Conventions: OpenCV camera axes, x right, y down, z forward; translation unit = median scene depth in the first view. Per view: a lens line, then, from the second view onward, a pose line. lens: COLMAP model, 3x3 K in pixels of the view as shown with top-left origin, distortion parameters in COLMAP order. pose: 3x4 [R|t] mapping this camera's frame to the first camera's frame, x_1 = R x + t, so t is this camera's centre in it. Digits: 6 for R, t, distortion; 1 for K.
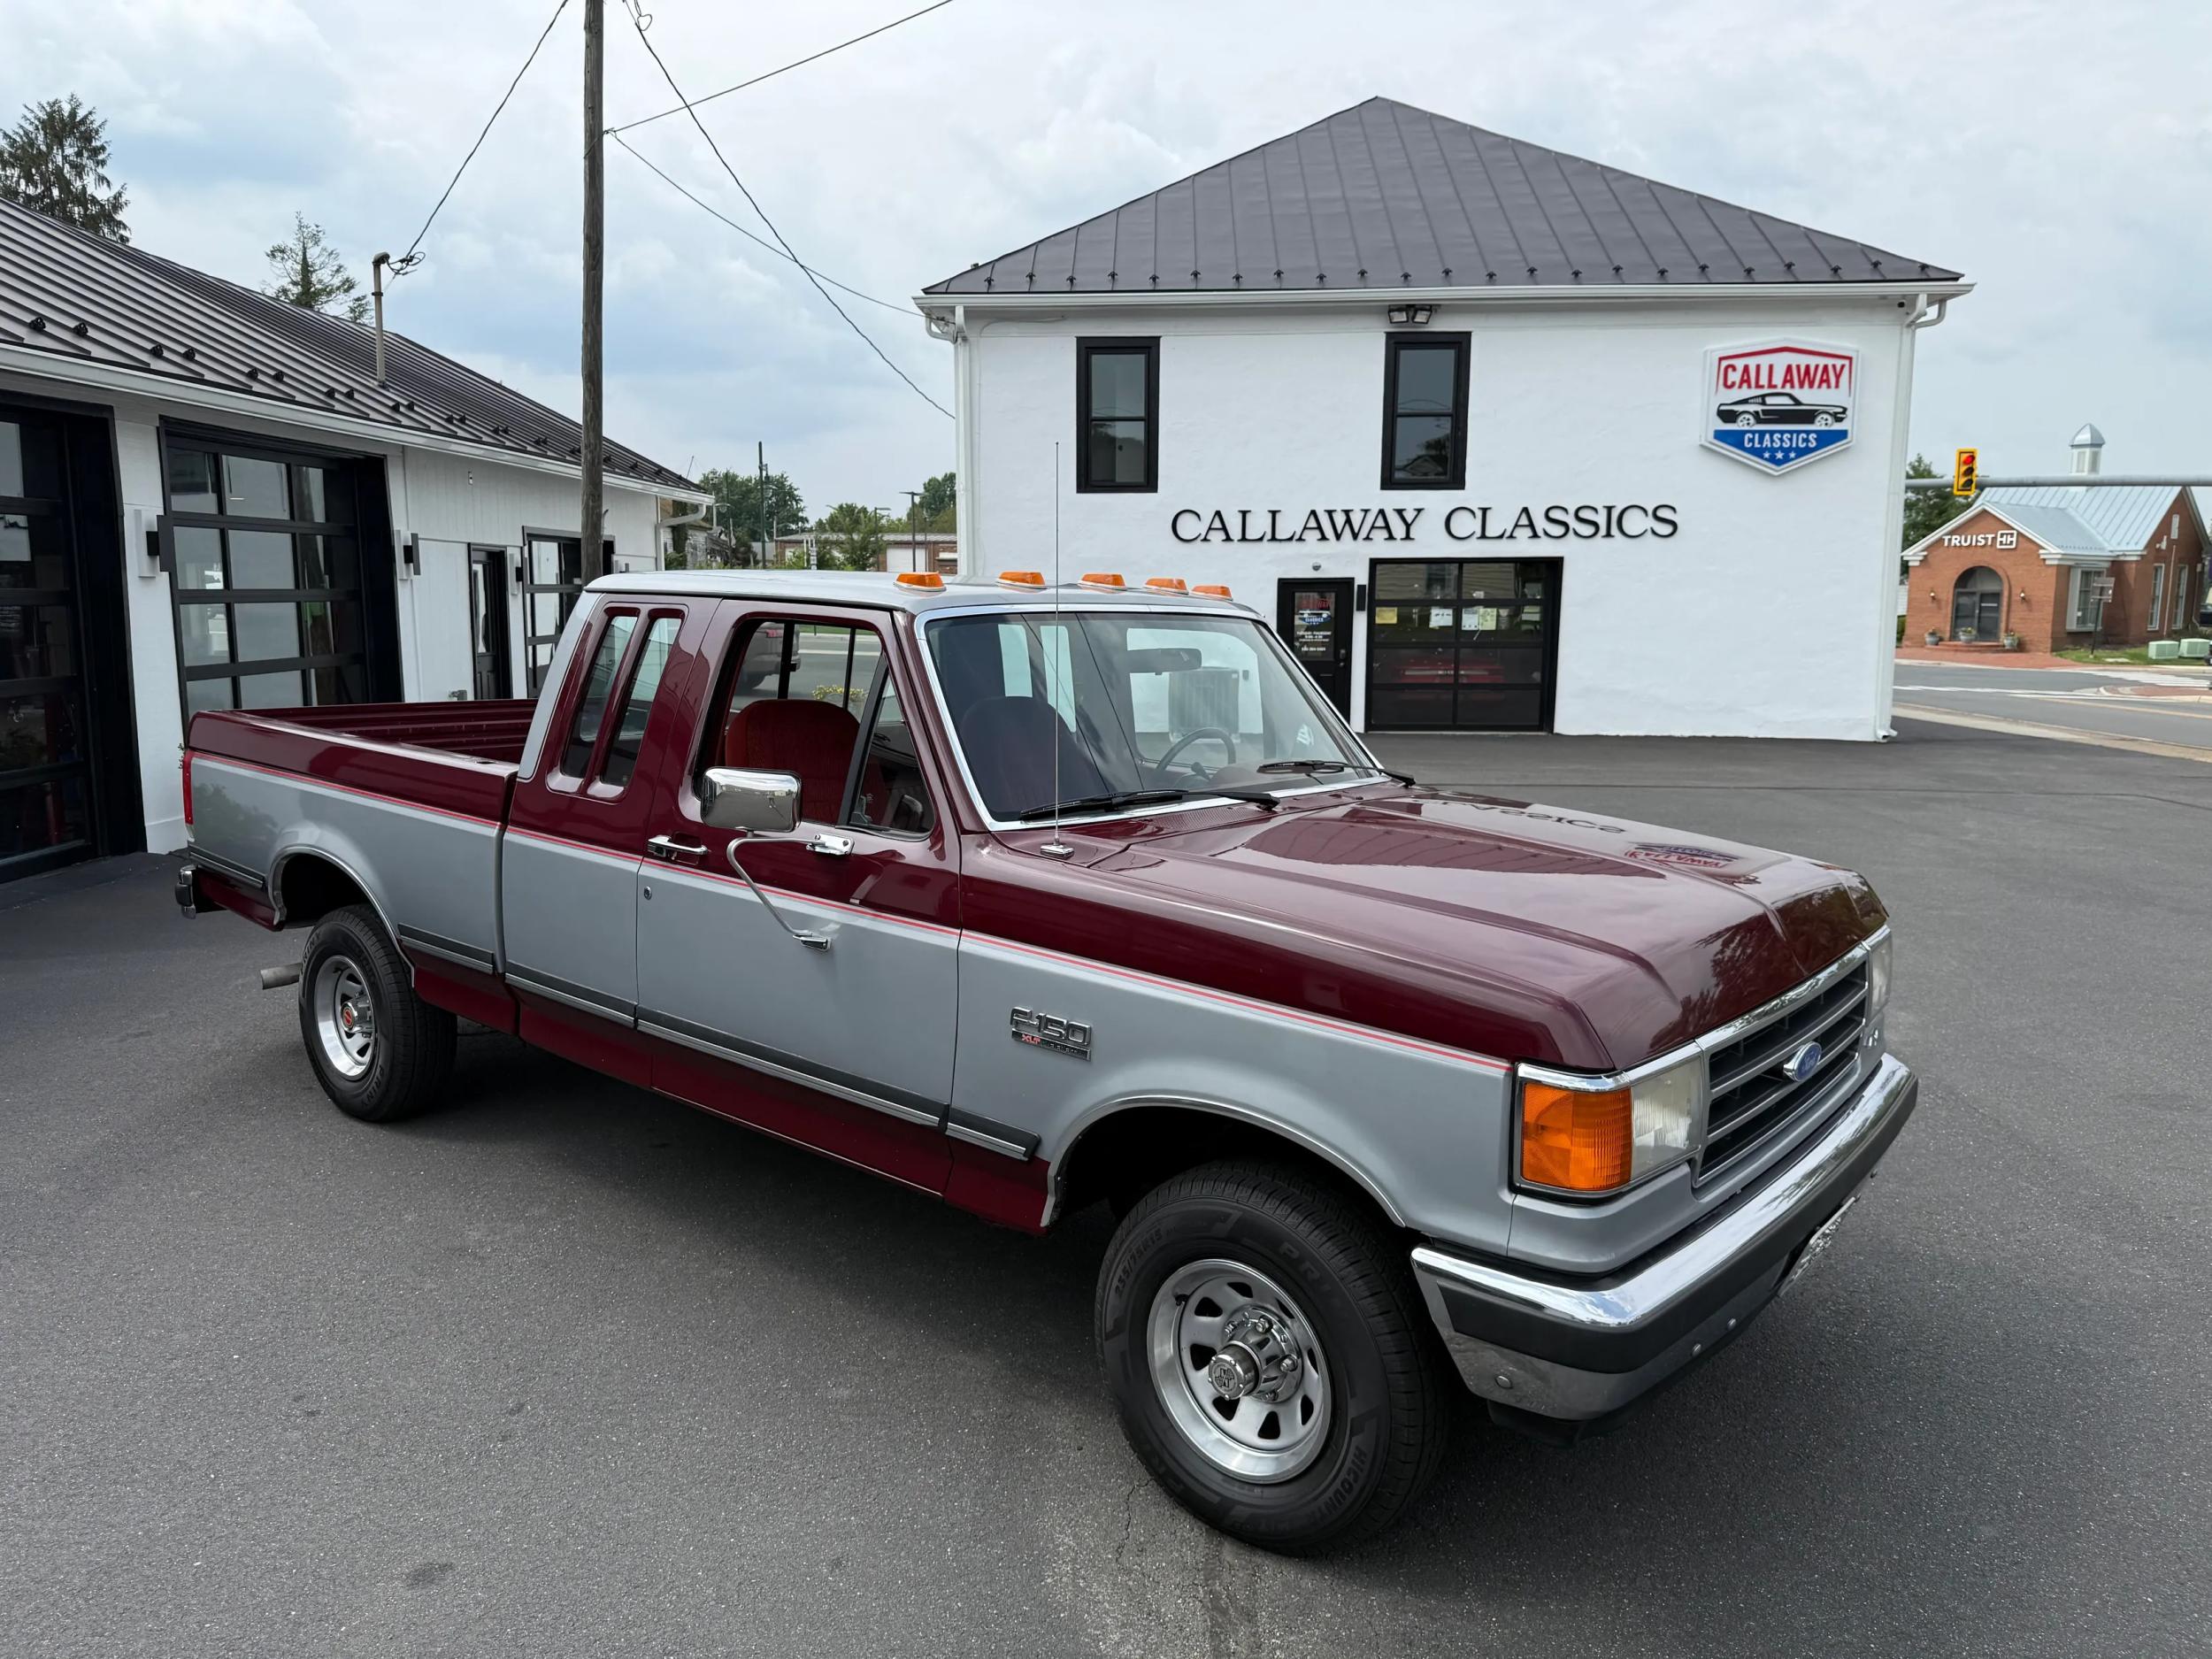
lens RADIAL K [[1524.3, 0, 1076.7], [0, 1524.3, 825.8], [0, 0, 1]] dist [0.095719, -0.139541]
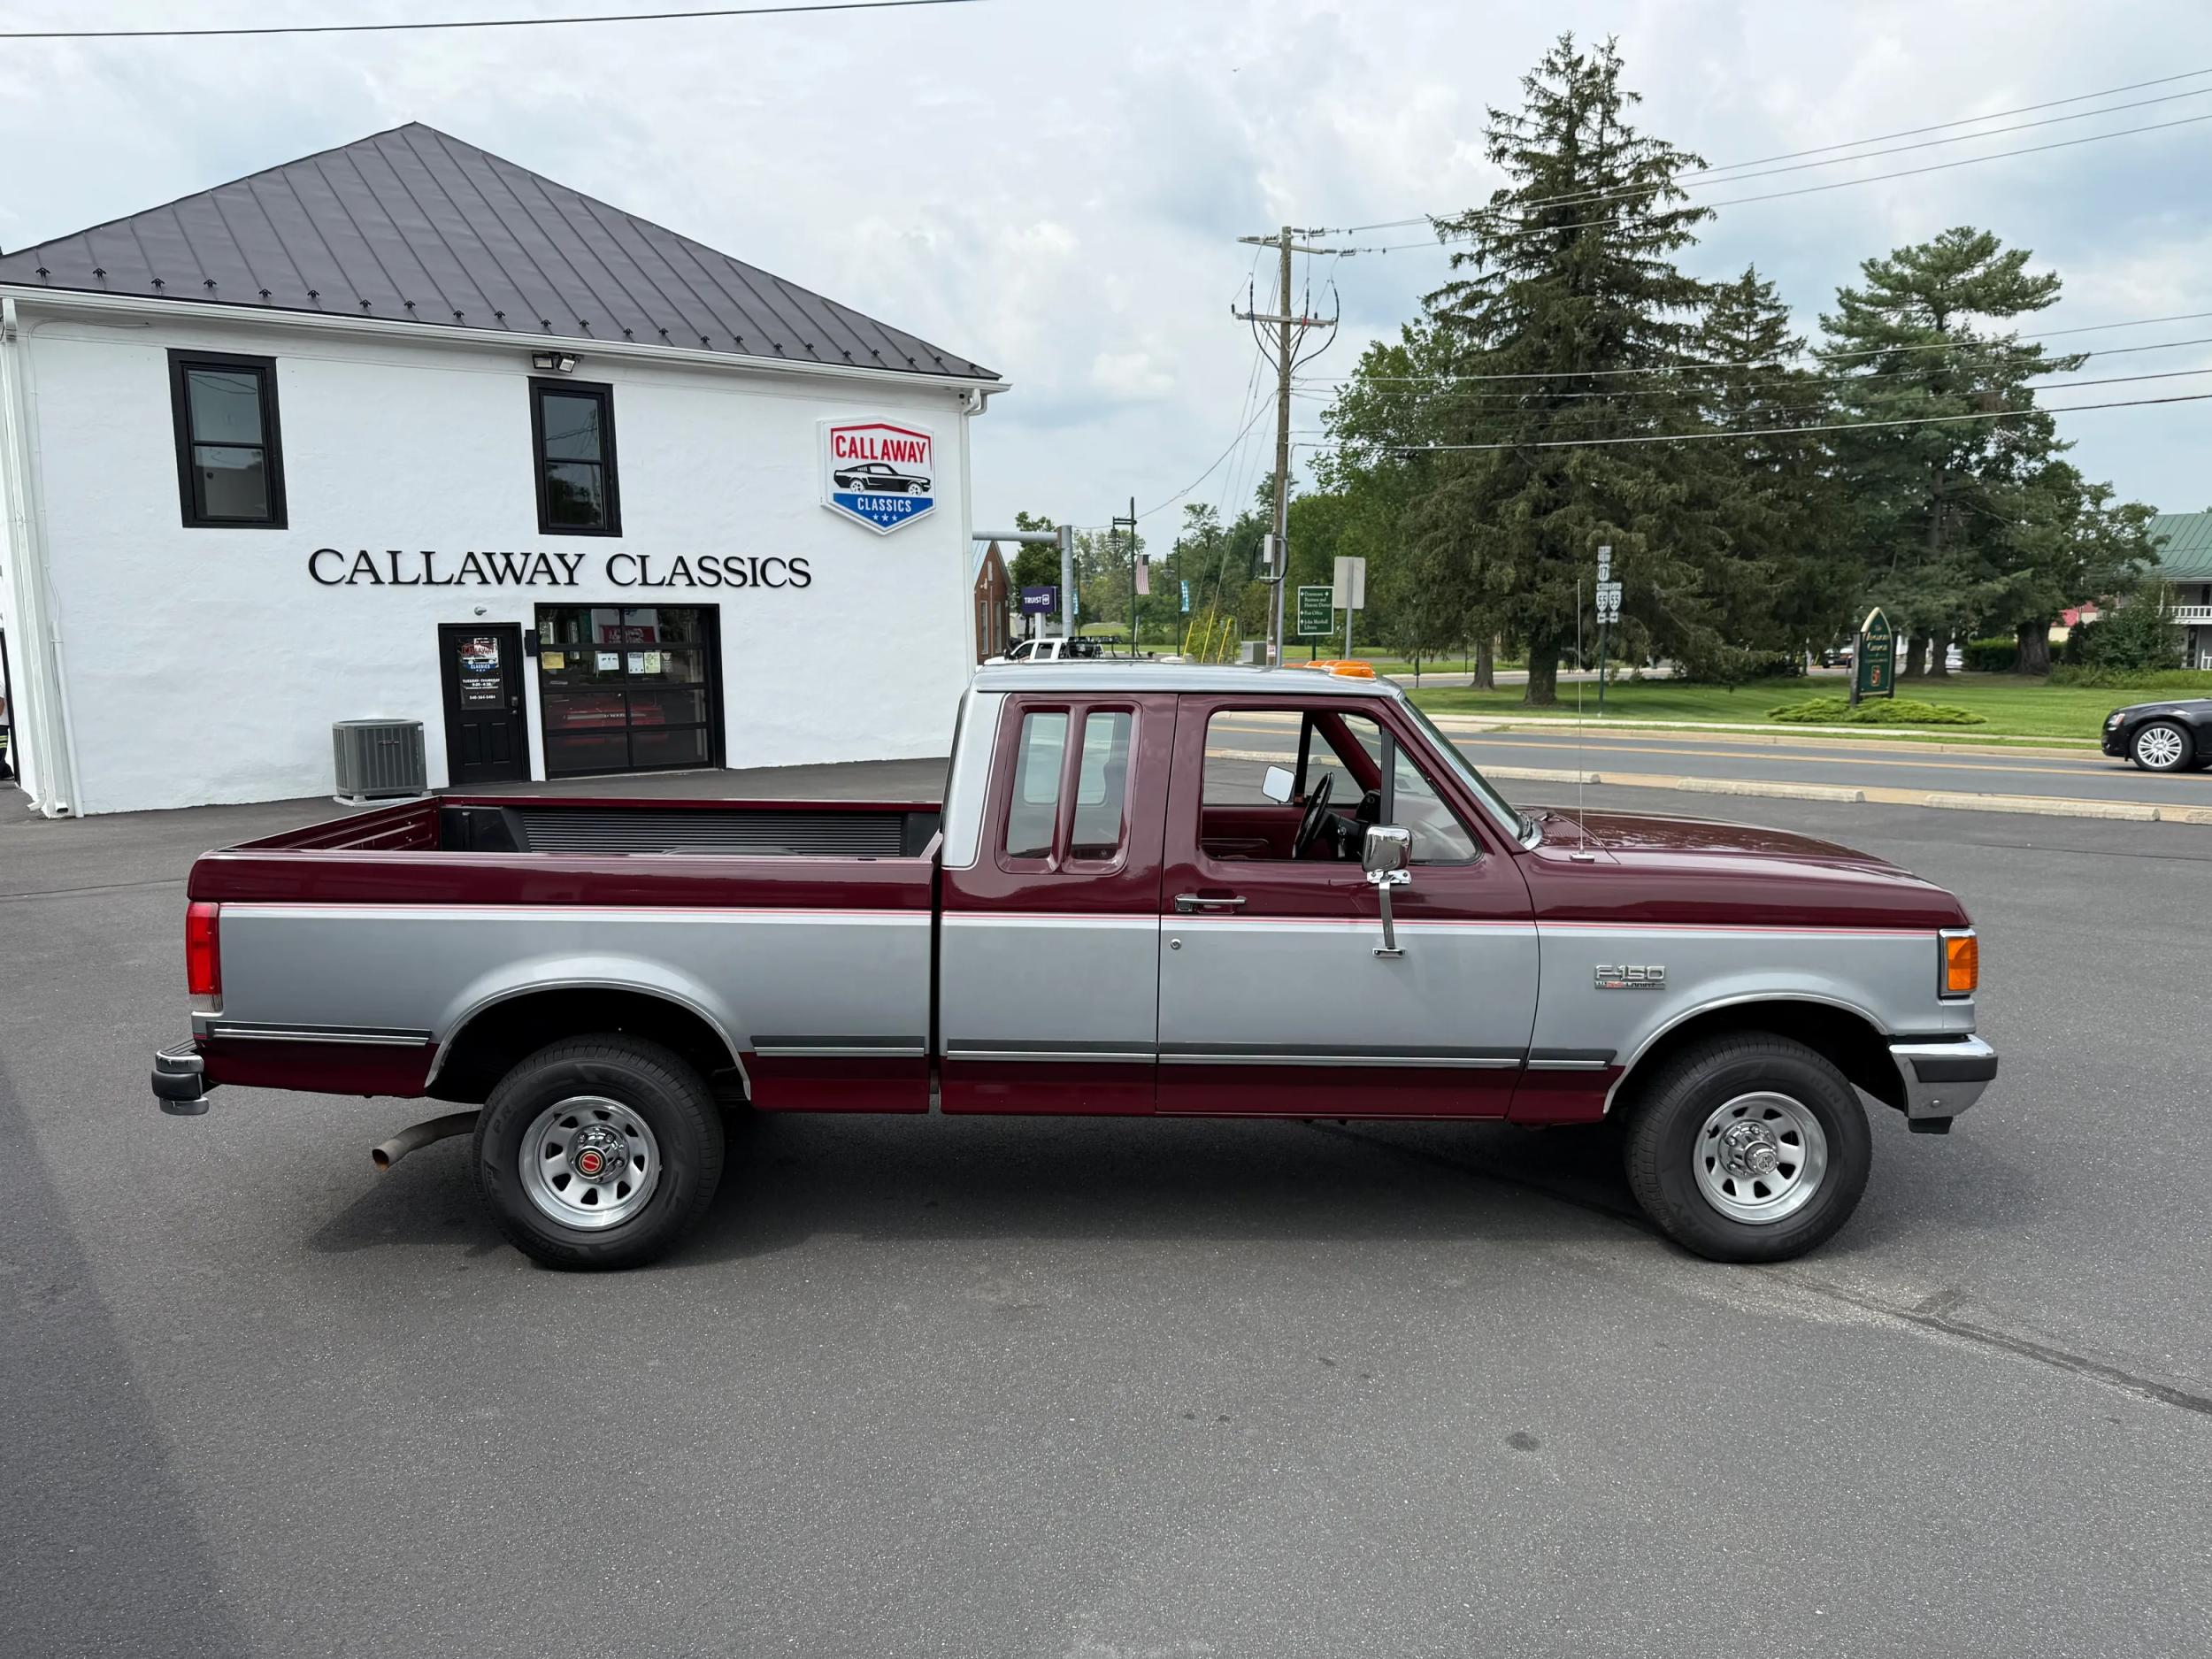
lens RADIAL K [[1545.7, 0, 1078.1], [0, 1545.7, 849.2], [0, 0, 1]] dist [-0.012956, -0.002027]
pose [[0.768812, -0.101114, 0.631430, -0.182689], [0.105003, 0.993978, 0.031321, -0.012408], [-0.630795, 0.042222, 0.774800, 0.022964]]
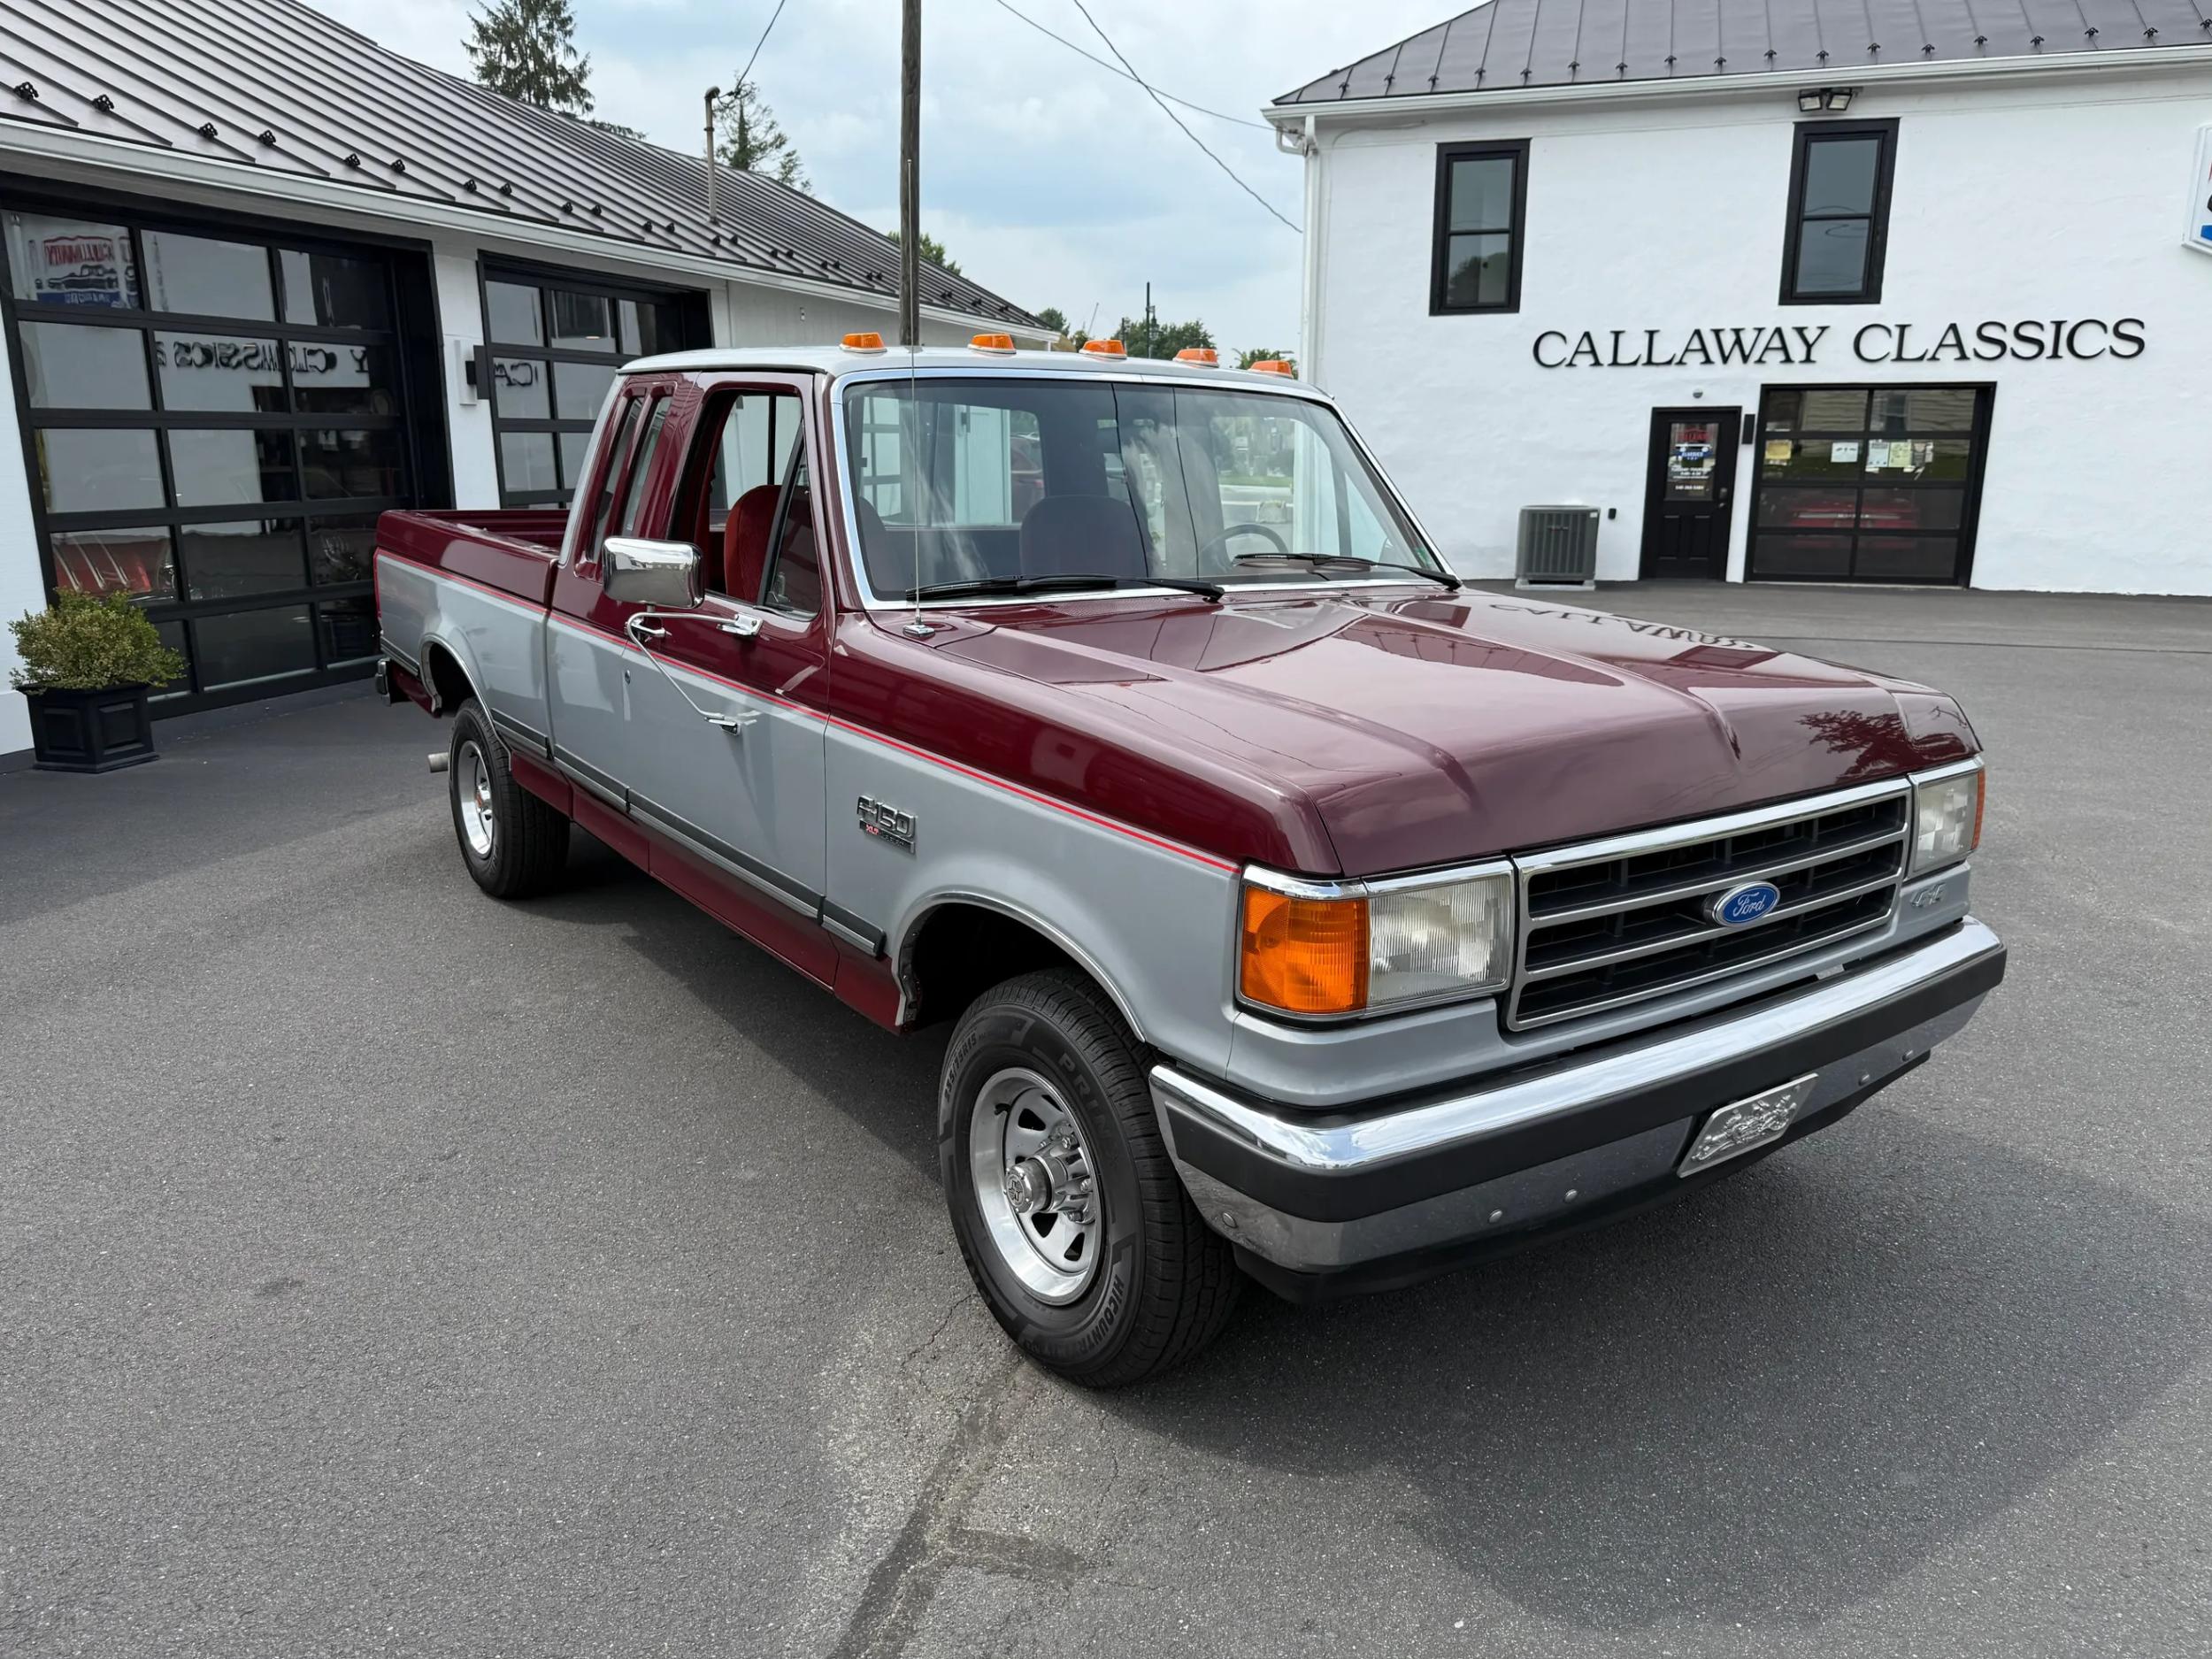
lens RADIAL K [[1559.7, 0, 1093.8], [0, 1559.7, 831.0], [0, 0, 1]] dist [-0.018236, 0.002562]
pose [[0.969142, 0.055551, -0.240164, 0.047598], [-0.032389, 0.994526, 0.099338, 0.005970], [0.244368, -0.088494, 0.965636, 0.015888]]
